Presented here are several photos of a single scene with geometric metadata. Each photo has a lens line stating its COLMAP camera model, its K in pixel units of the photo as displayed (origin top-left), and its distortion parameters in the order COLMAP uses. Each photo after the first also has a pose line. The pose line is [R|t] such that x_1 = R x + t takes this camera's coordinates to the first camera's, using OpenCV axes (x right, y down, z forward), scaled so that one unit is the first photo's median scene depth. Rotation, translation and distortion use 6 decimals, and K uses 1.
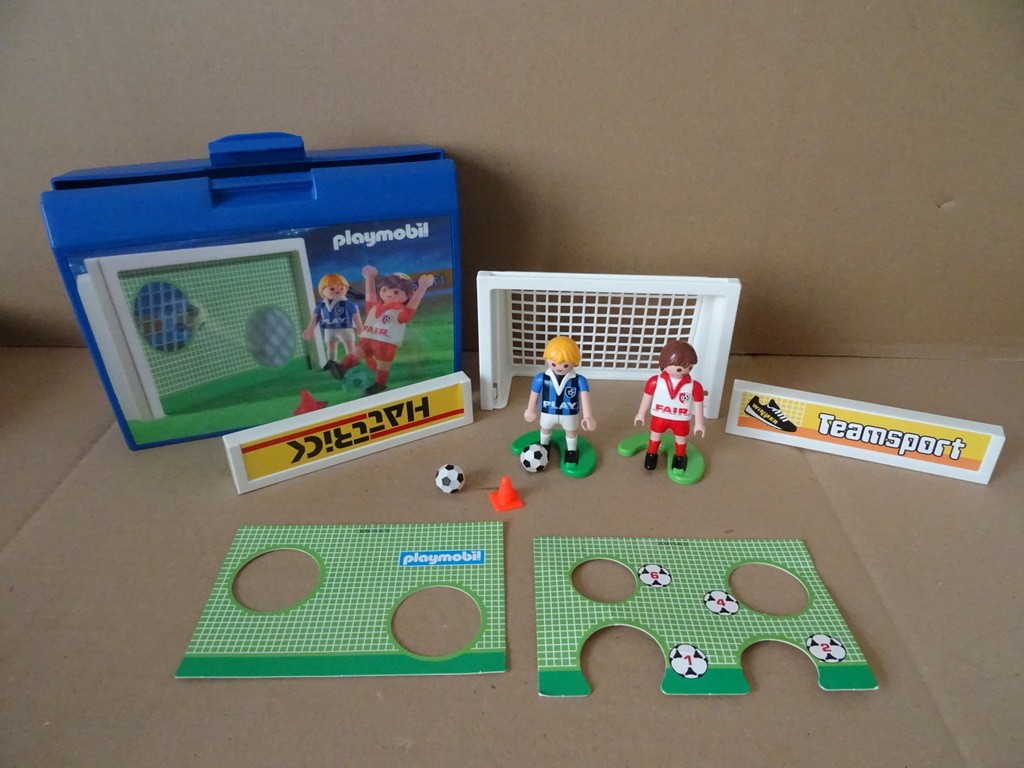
lens RADIAL K [[735.5, 0, 515.8], [0, 735.5, 383.2], [0, 0, 1]] dist [0.002686, -0.003200]
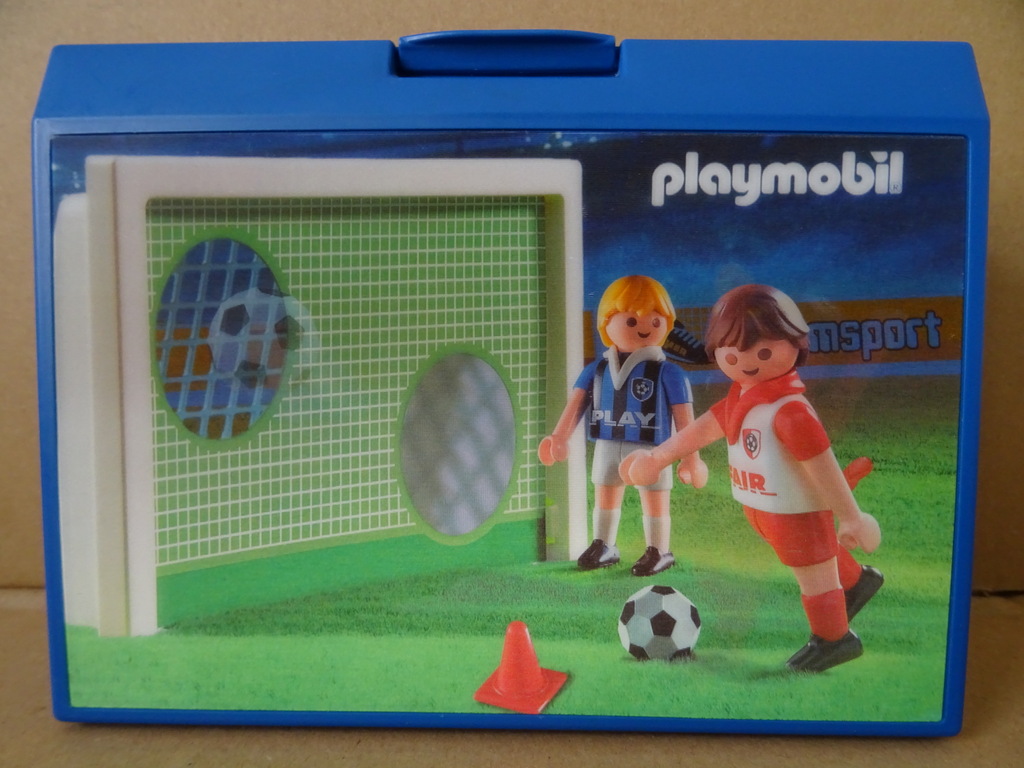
lens RADIAL K [[735.5, 0, 515.8], [0, 735.5, 383.2], [0, 0, 1]] dist [0.002686, -0.003200]
pose [[0.948854, -0.011177, -0.315516, -0.191708], [-0.170743, 0.822446, -0.542613, 0.119569], [0.265560, 0.568733, 0.778473, 0.724768]]
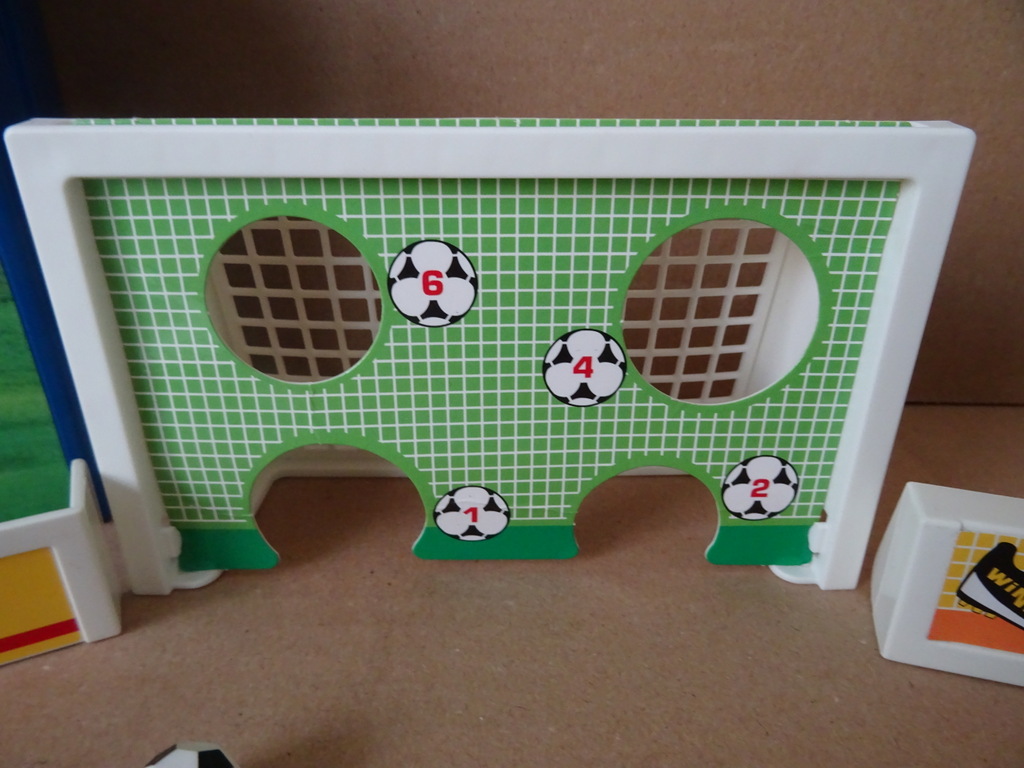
lens RADIAL K [[729.3, 0, 512.0], [0, 729.3, 390.7], [0, 0, 1]] dist [-0.003806, -0.008731]
pose [[0.999218, -0.012812, 0.037418, 0.183773], [-0.036830, 0.043383, 0.998379, -0.088853], [-0.014414, -0.998976, 0.042877, 0.798827]]
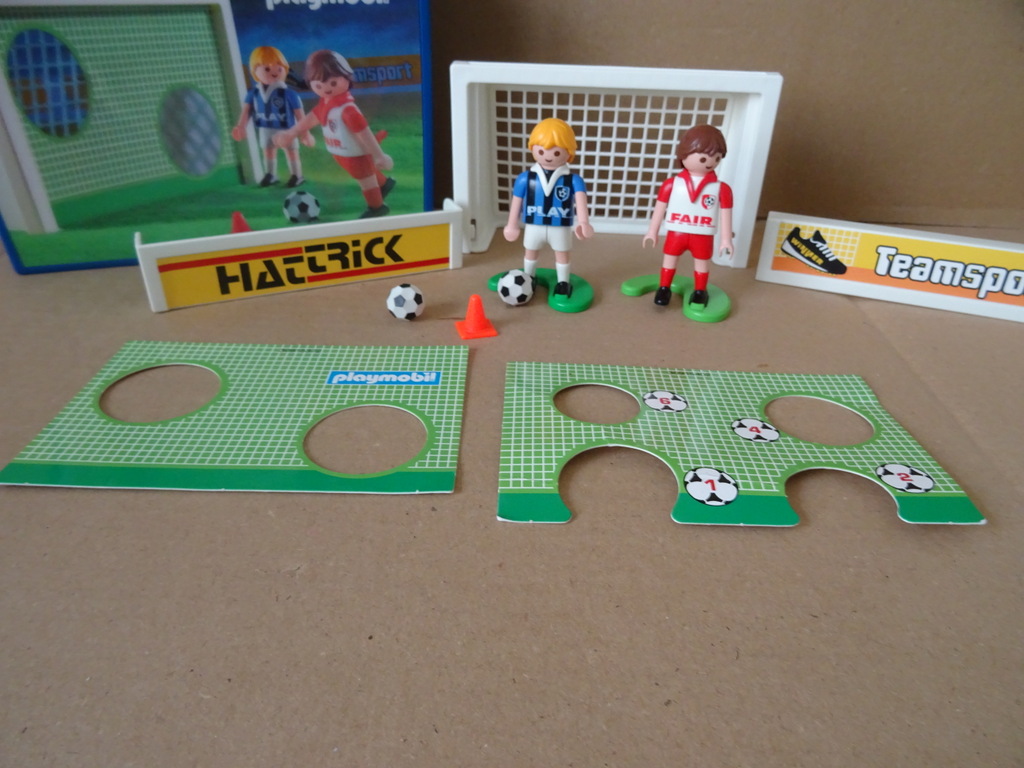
lens RADIAL K [[735.5, 0, 515.8], [0, 735.5, 383.2], [0, 0, 1]] dist [0.002686, -0.003200]
pose [[0.999556, 0.026977, -0.012646, 0.039736], [-0.027096, 0.999589, -0.009336, 0.218325], [0.012389, 0.009675, 0.999876, 0.216136]]
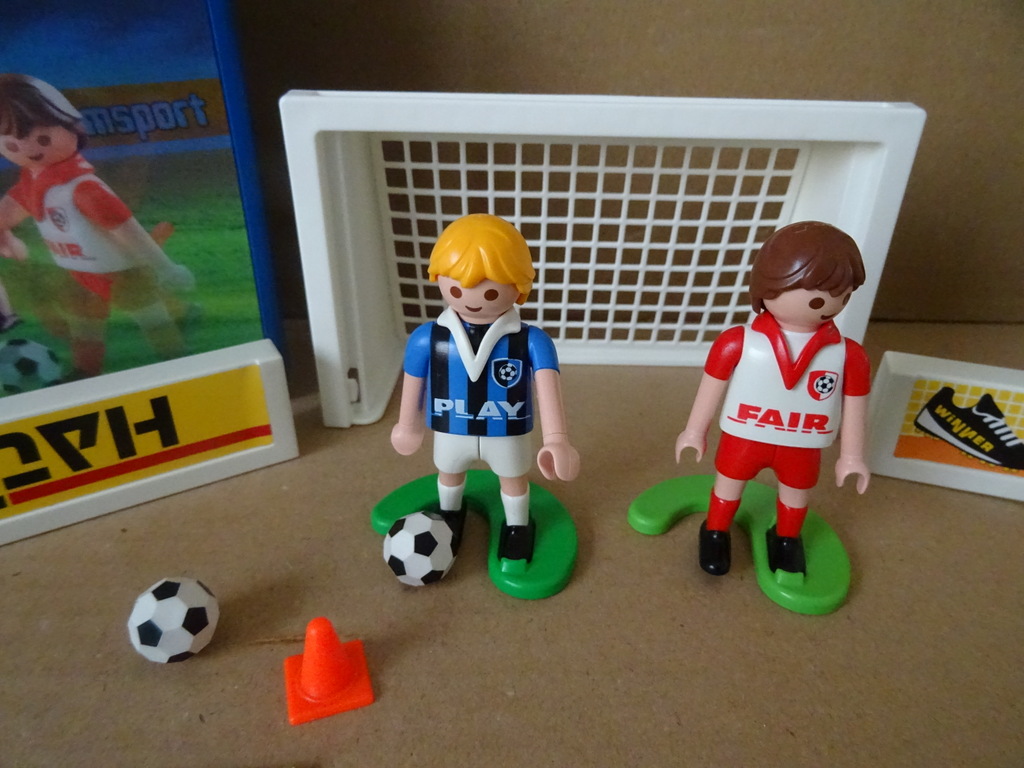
lens RADIAL K [[729.3, 0, 512.0], [0, 729.3, 390.7], [0, 0, 1]] dist [-0.003806, -0.008731]
pose [[0.999285, -0.010412, 0.036348, 0.062776], [0.011151, 0.999734, -0.020188, 0.027517], [-0.036128, 0.020578, 0.999135, 0.631792]]
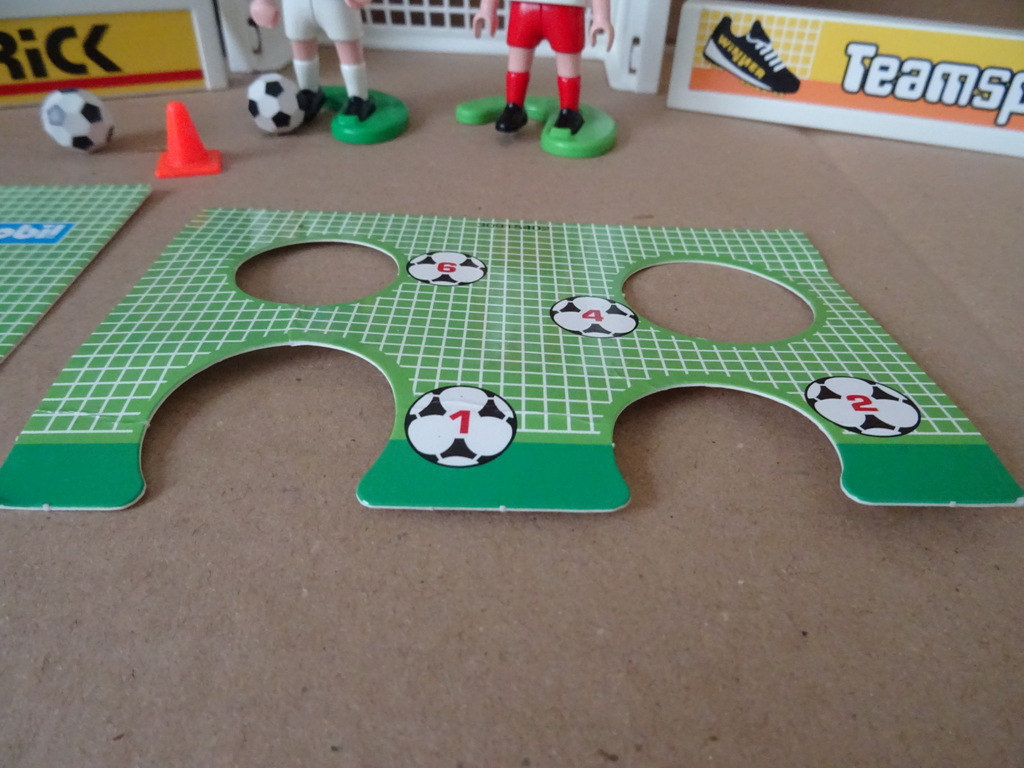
lens RADIAL K [[735.5, 0, 515.8], [0, 735.5, 383.2], [0, 0, 1]] dist [0.002686, -0.003200]
pose [[0.999649, 0.022829, 0.013467, 0.191779], [-0.024044, 0.994867, 0.098298, 0.244196], [-0.011153, -0.098587, 0.995066, 0.498269]]
